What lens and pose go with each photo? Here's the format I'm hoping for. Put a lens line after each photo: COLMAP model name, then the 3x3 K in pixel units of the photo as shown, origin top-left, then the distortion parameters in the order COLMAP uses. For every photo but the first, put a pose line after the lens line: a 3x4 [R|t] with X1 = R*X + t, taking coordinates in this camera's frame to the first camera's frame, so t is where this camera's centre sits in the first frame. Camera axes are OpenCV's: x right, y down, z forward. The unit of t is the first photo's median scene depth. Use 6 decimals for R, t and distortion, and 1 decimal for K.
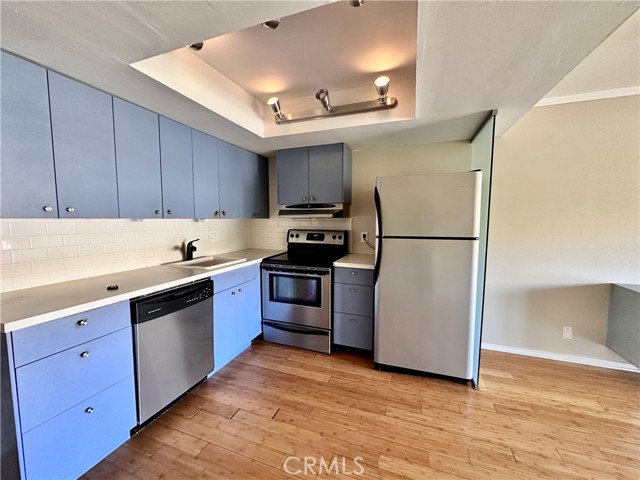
lens RADIAL K [[256.1, 0, 318.3], [0, 256.1, 240.7], [0, 0, 1]] dist [-0.007132, 0.000321]
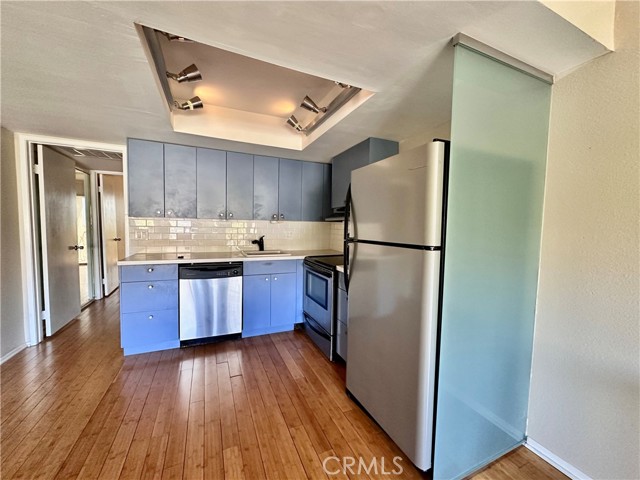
lens RADIAL K [[256.1, 0, 318.7], [0, 256.1, 239.2], [0, 0, 1]] dist [-0.007132, 0.000321]
pose [[0.694693, 0.052931, -0.717357, 0.778465], [-0.081340, 0.996673, -0.005231, -0.003743], [0.714693, 0.061984, 0.696686, 0.316255]]
